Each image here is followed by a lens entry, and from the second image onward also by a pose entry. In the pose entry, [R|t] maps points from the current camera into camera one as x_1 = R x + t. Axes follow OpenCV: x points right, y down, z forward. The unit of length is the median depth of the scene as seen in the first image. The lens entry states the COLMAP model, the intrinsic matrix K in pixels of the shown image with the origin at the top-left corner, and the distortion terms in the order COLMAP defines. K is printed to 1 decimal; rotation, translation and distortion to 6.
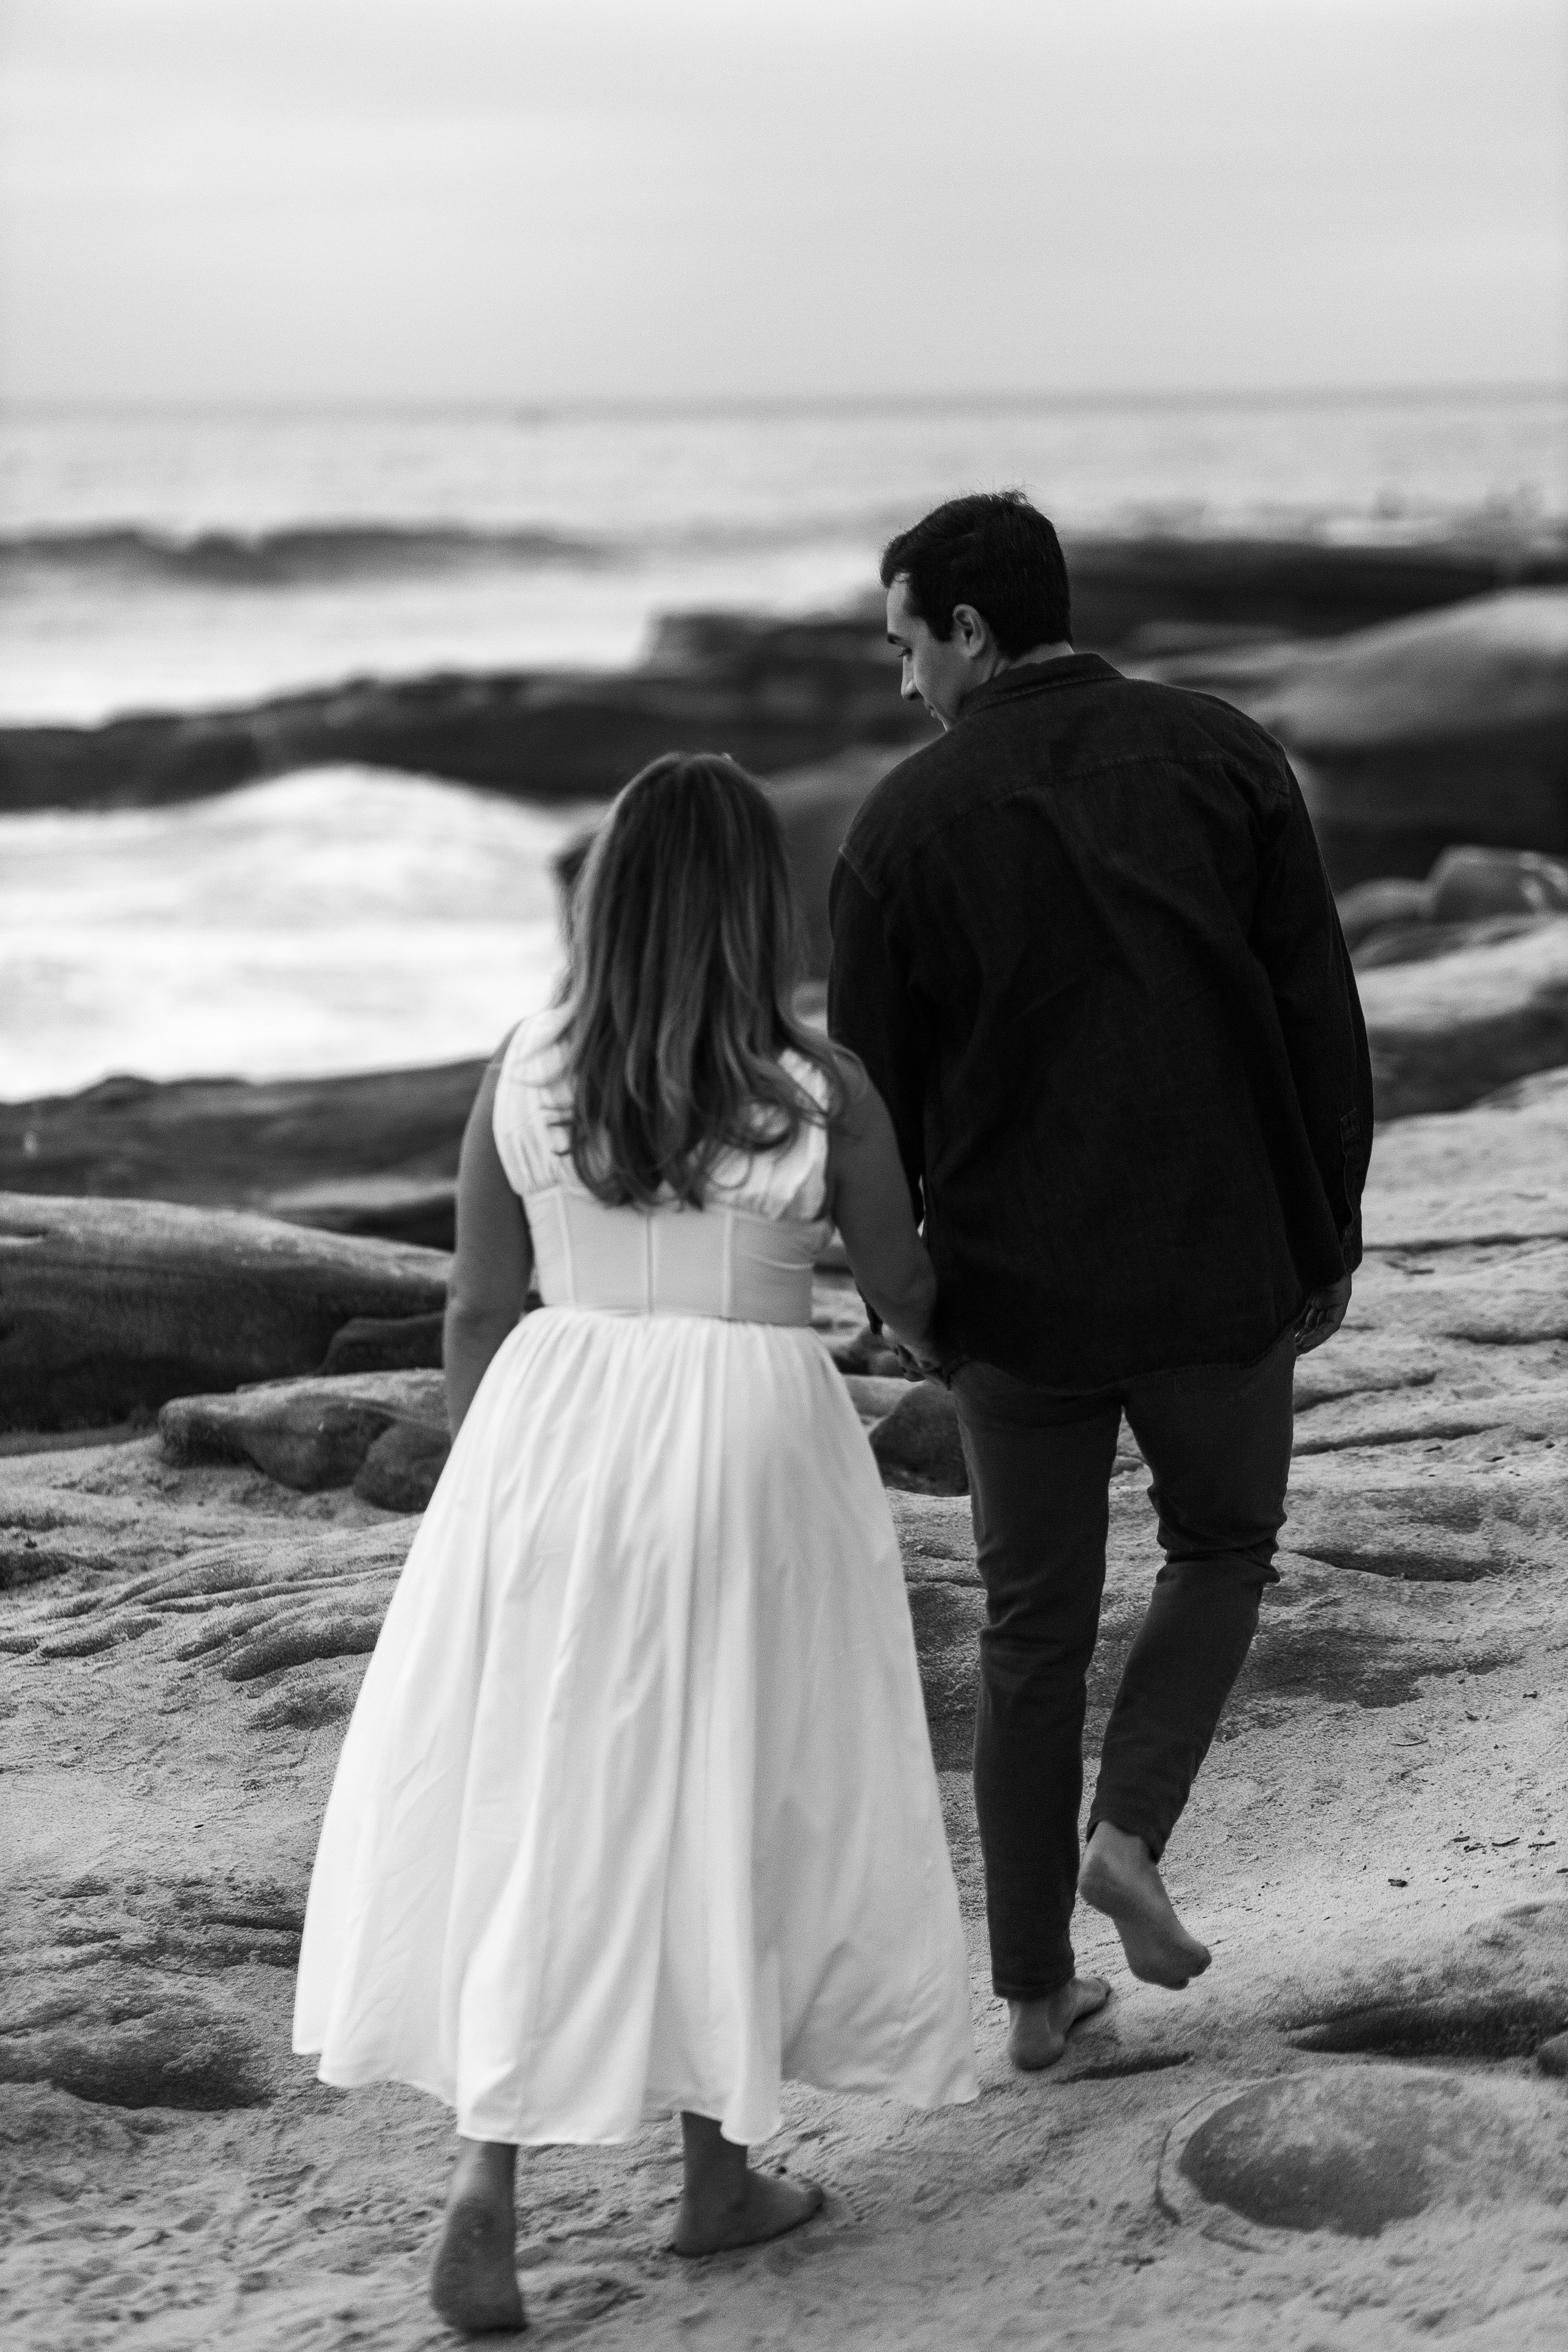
lens RADIAL K [[5447.9, 0, 788.7], [0, 5447.9, 1172.5], [0, 0, 1]] dist [0.191026, 0.000000]
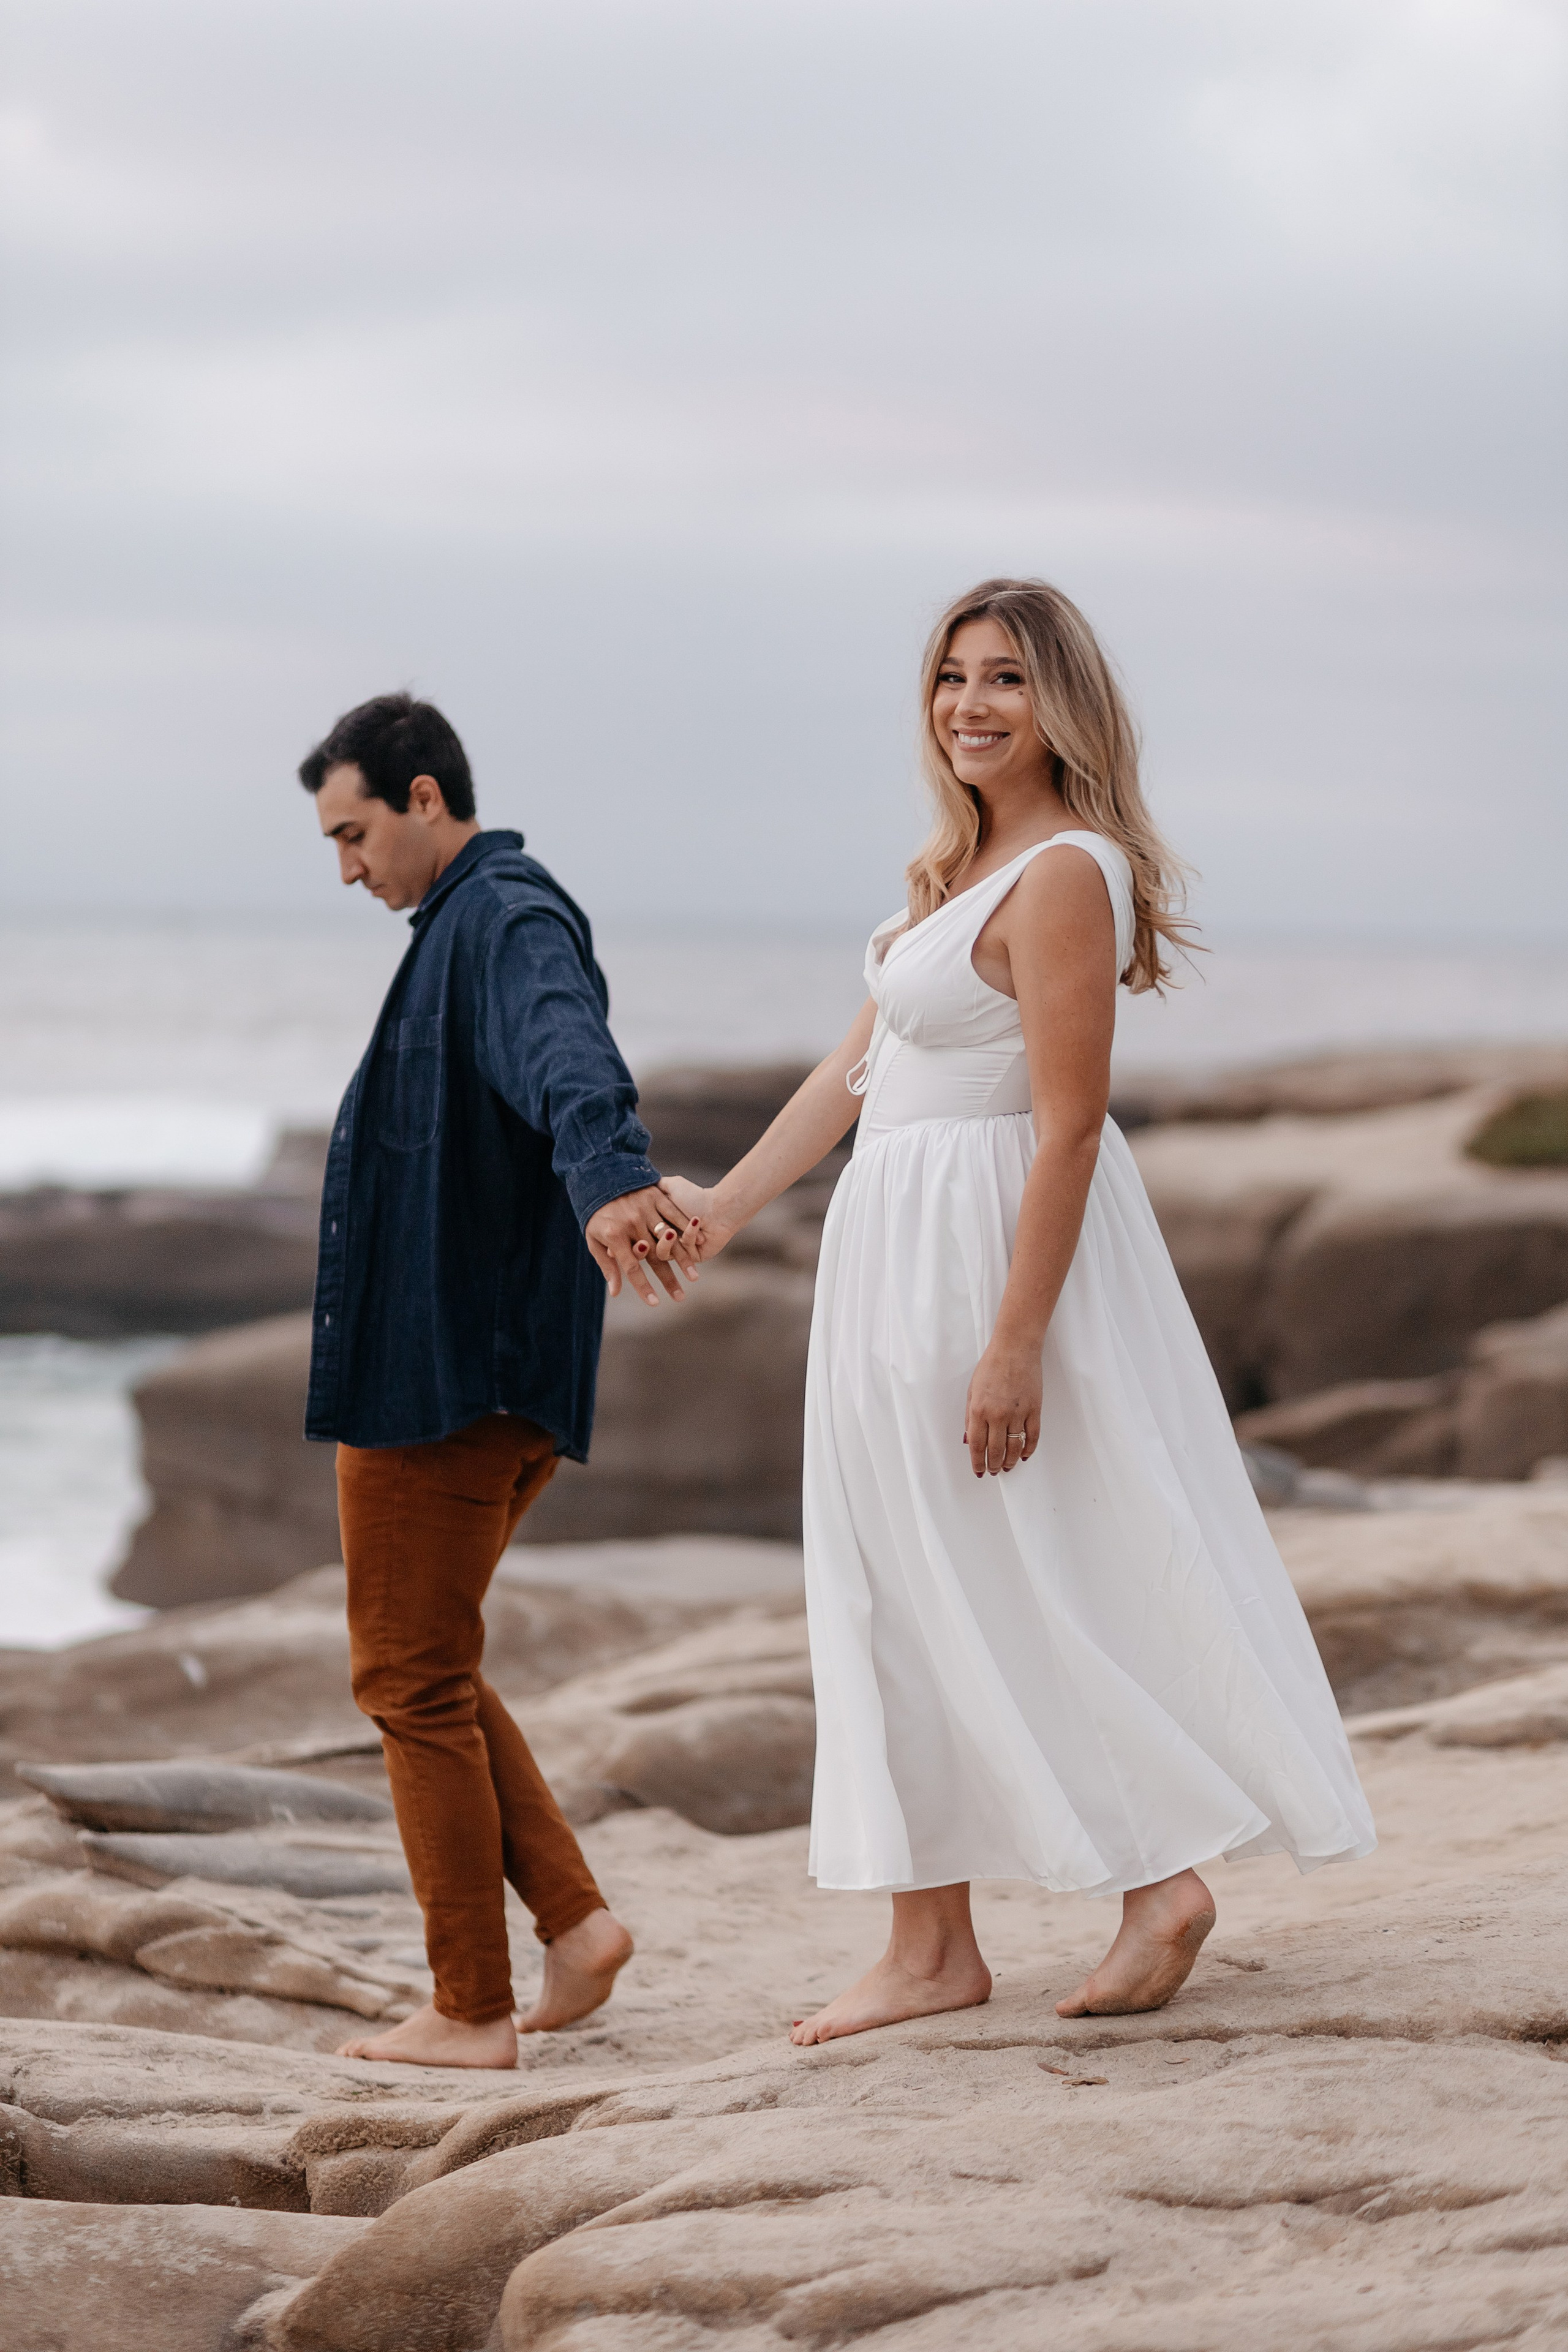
lens RADIAL K [[5447.9, 0, 786.4], [0, 5447.9, 1177.5], [0, 0, 1]] dist [0.191026, 0.000000]
pose [[0.997608, 0.032982, 0.060757, 0.035304], [-0.027047, 0.995010, -0.096039, -0.032745], [-0.063622, 0.094166, 0.993522, 0.339217]]
